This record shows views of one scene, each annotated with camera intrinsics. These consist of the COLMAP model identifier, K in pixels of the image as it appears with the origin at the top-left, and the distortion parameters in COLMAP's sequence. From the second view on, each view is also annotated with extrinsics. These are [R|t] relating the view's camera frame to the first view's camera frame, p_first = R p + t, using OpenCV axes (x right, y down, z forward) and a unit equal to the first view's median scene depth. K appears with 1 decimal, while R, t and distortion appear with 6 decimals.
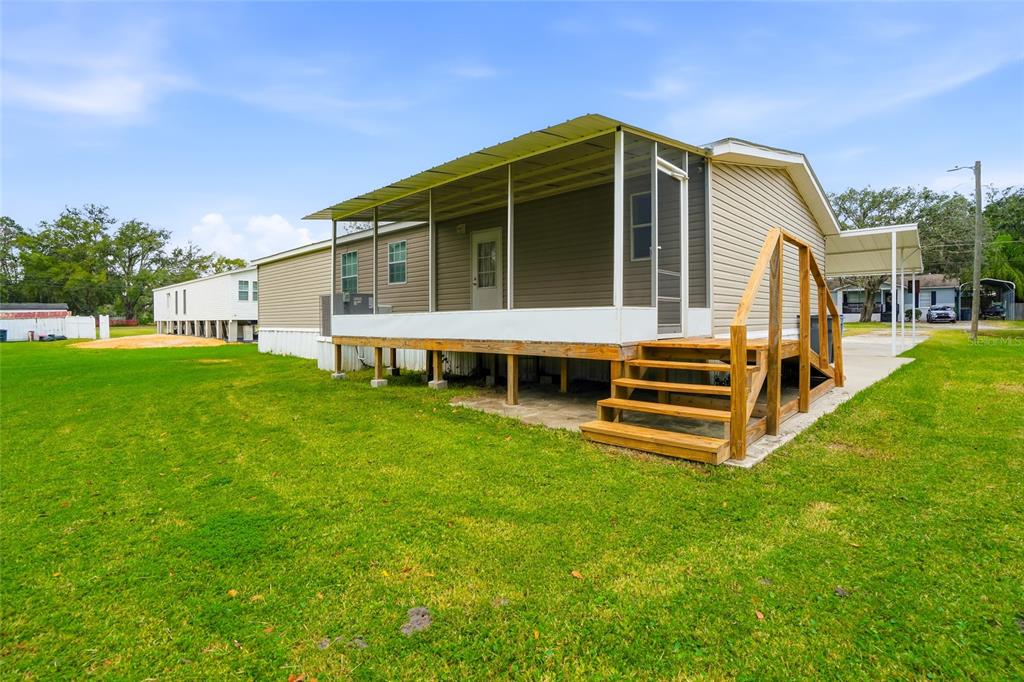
lens RADIAL K [[484.1, 0, 499.0], [0, 484.1, 327.6], [0, 0, 1]] dist [-0.053287, 0.021968]
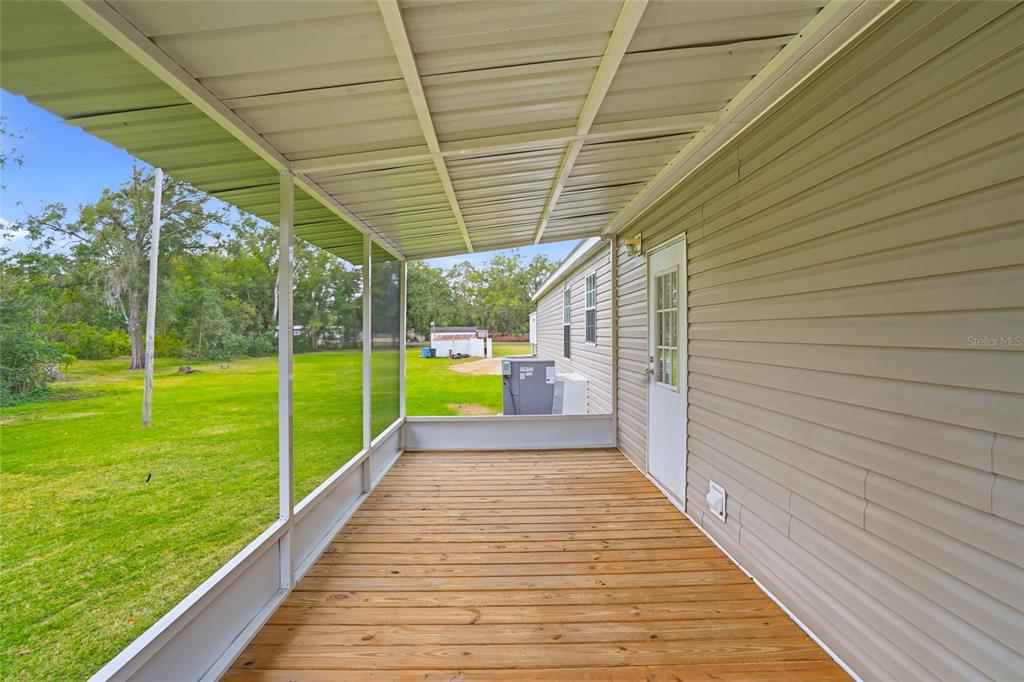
lens RADIAL K [[484.1, 0, 499.0], [0, 484.1, 327.6], [0, 0, 1]] dist [-0.053287, 0.021968]
pose [[0.705480, -0.000289, -0.708730, 0.039684], [-0.019015, 0.999632, -0.019335, -0.030726], [0.708475, 0.027117, 0.705215, 0.158654]]
